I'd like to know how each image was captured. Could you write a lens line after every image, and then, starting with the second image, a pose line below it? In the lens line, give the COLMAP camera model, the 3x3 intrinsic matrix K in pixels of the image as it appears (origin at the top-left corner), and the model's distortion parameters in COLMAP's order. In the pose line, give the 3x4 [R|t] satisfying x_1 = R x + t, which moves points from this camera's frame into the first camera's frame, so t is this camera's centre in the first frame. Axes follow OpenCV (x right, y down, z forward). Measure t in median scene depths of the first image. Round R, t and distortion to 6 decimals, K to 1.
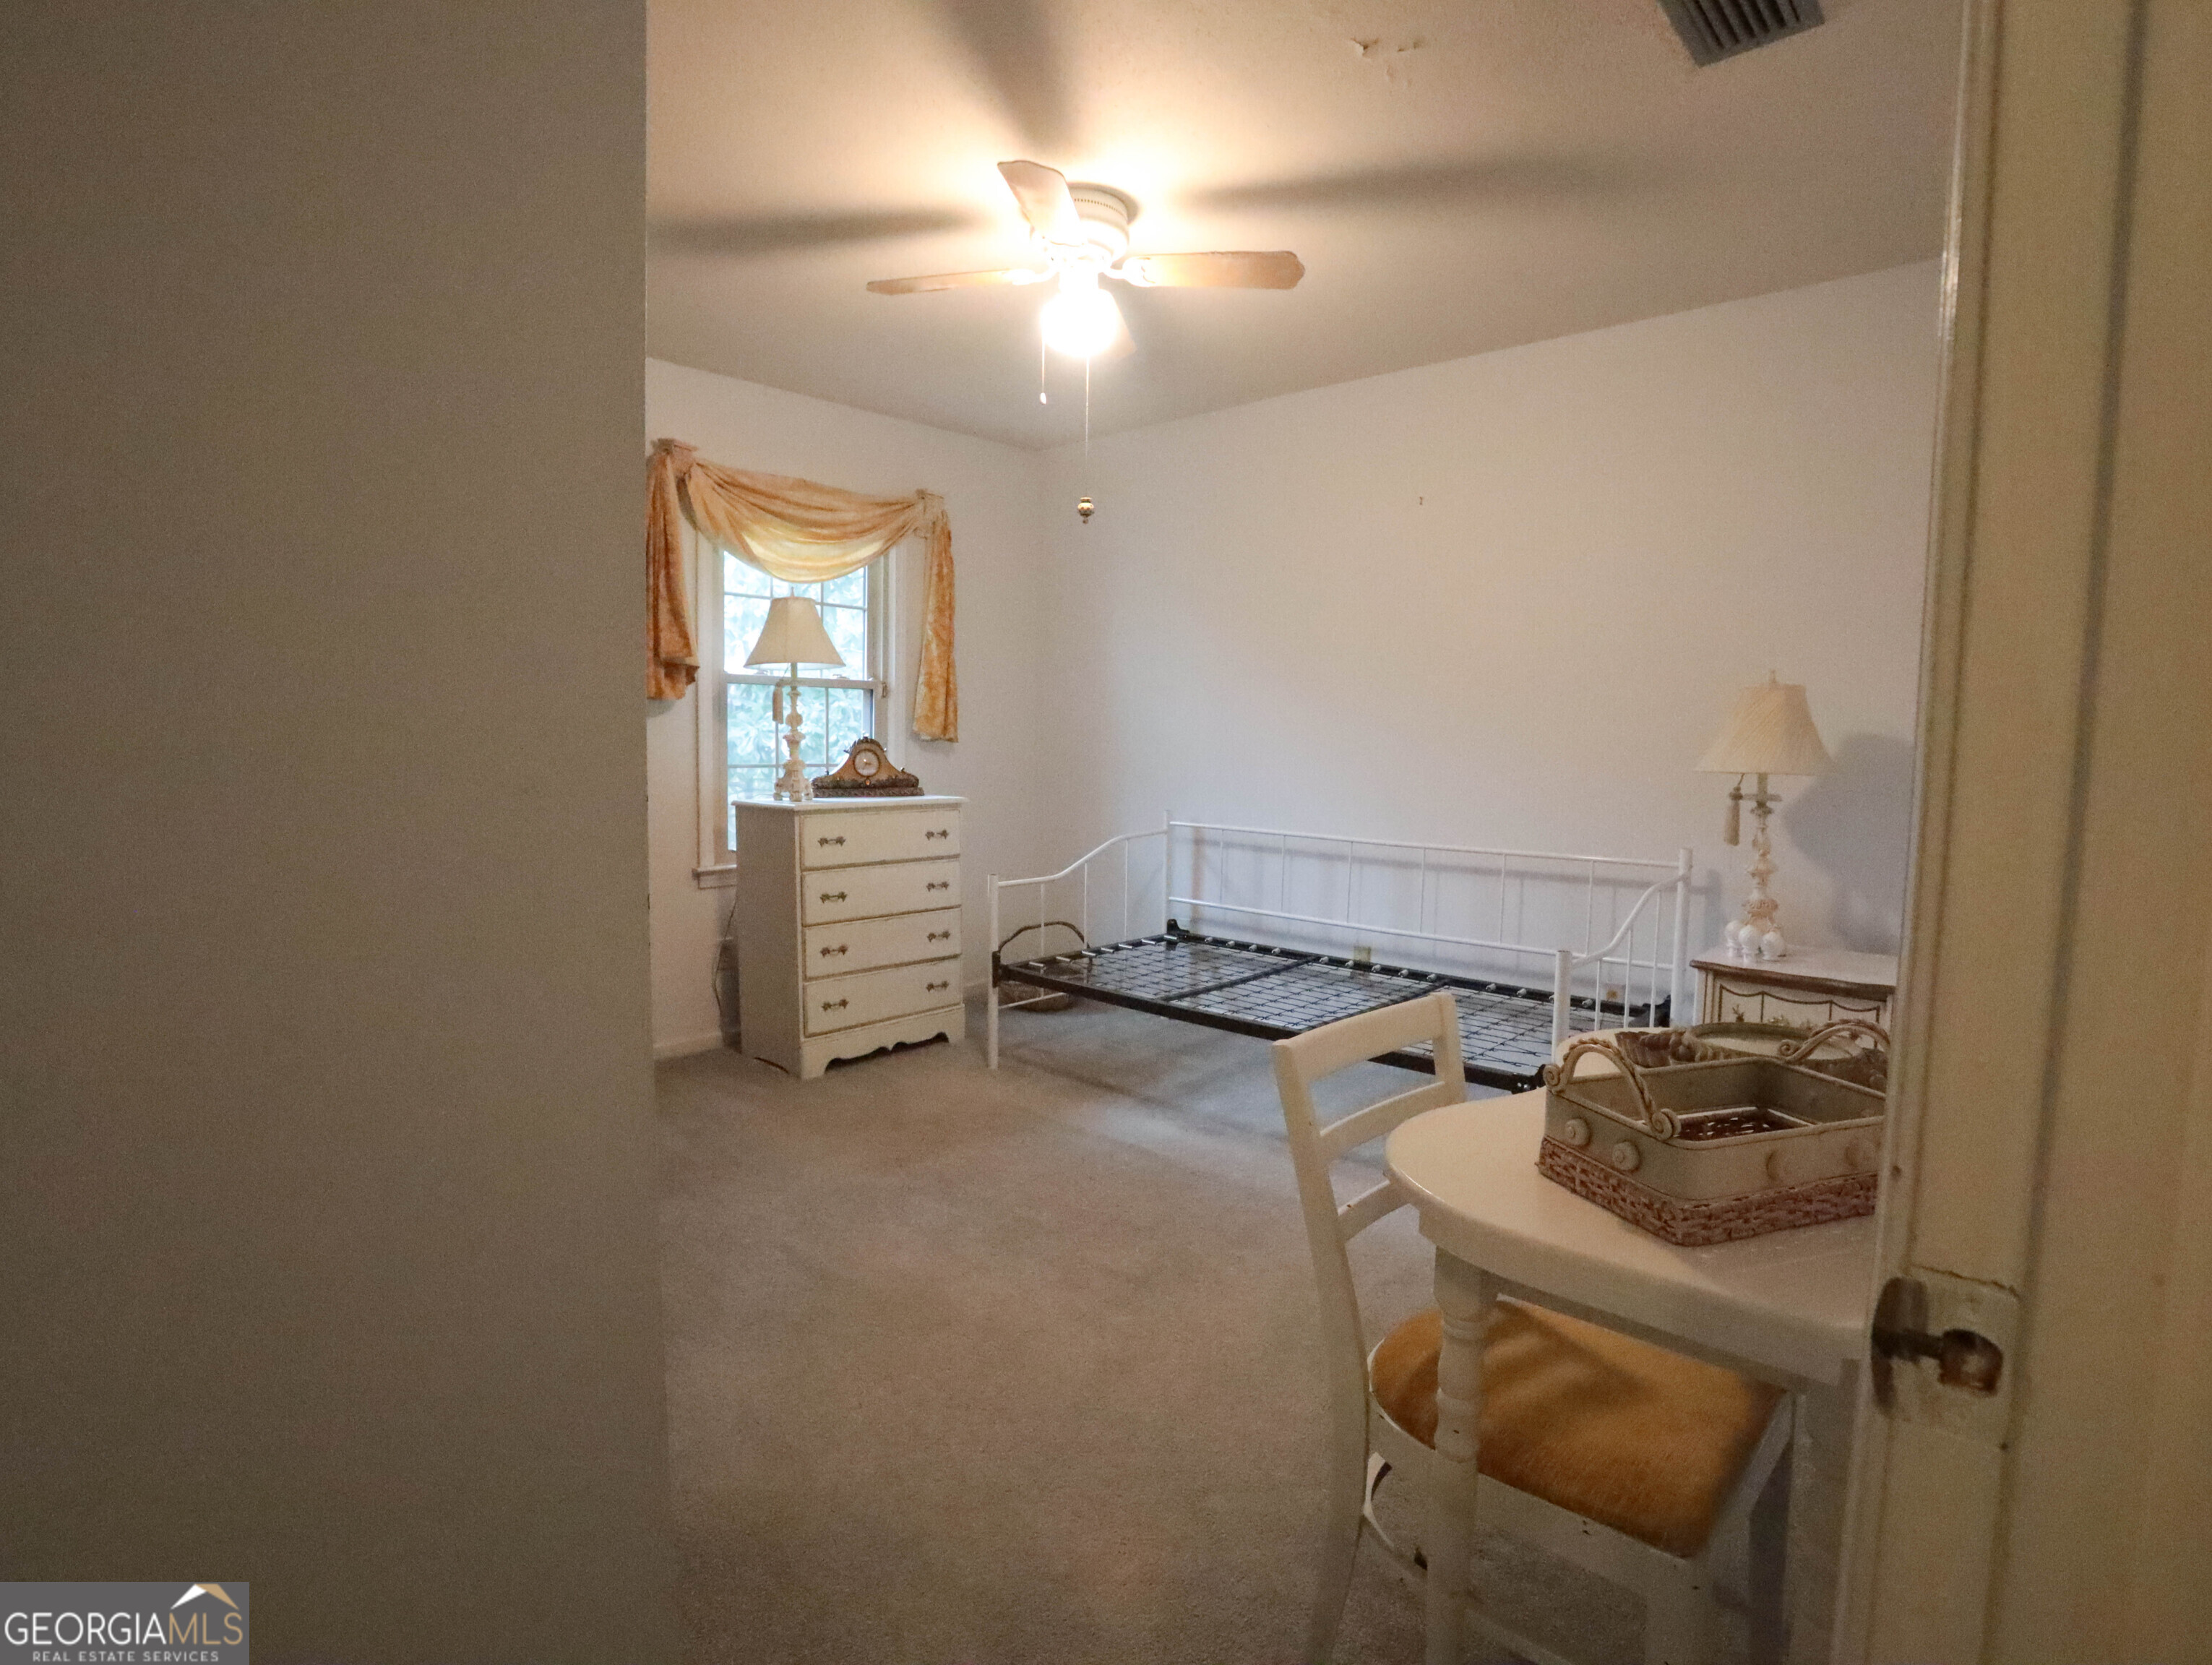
lens RADIAL K [[1130.3, 0, 1094.5], [0, 1130.3, 831.2], [0, 0, 1]] dist [-0.068558, 0.012153]
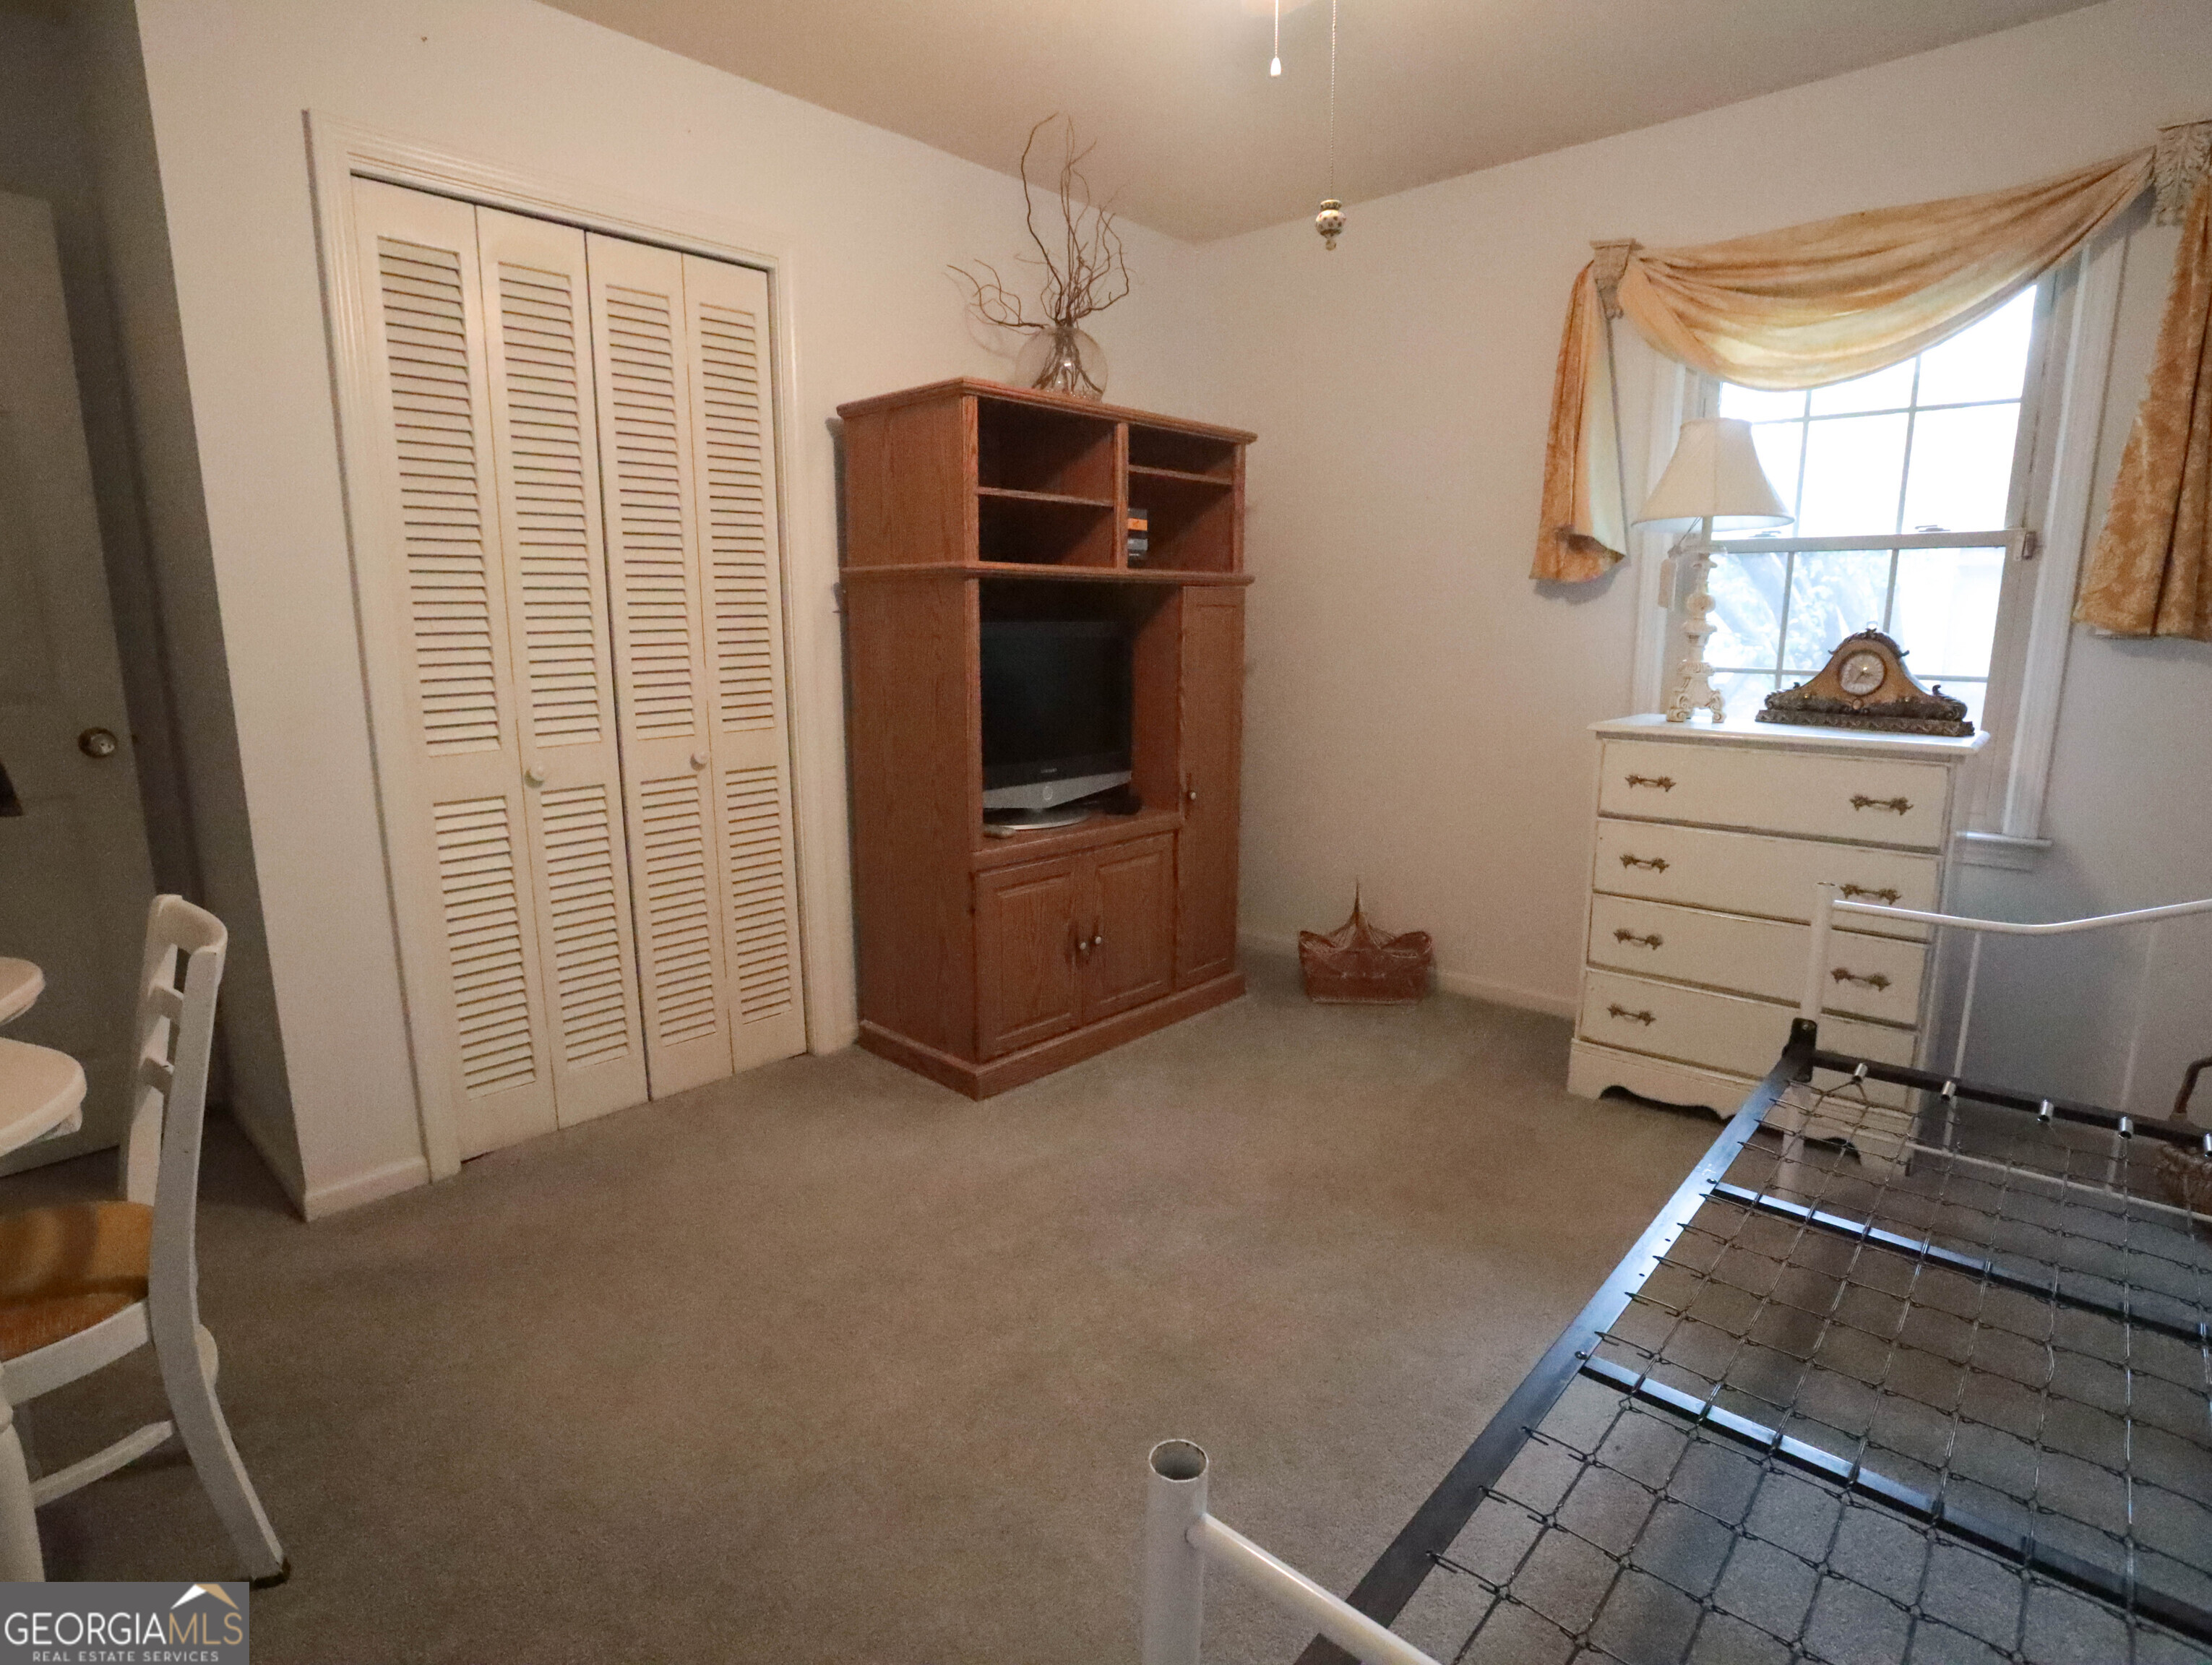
lens RADIAL K [[1130.3, 0, 1091.5], [0, 1130.3, 853.4], [0, 0, 1]] dist [-0.068558, 0.012153]
pose [[0.002117, 0.191441, -0.981502, 0.396093], [-0.072745, 0.978933, 0.190783, -0.047997], [0.997348, 0.070995, 0.015998, 0.590092]]
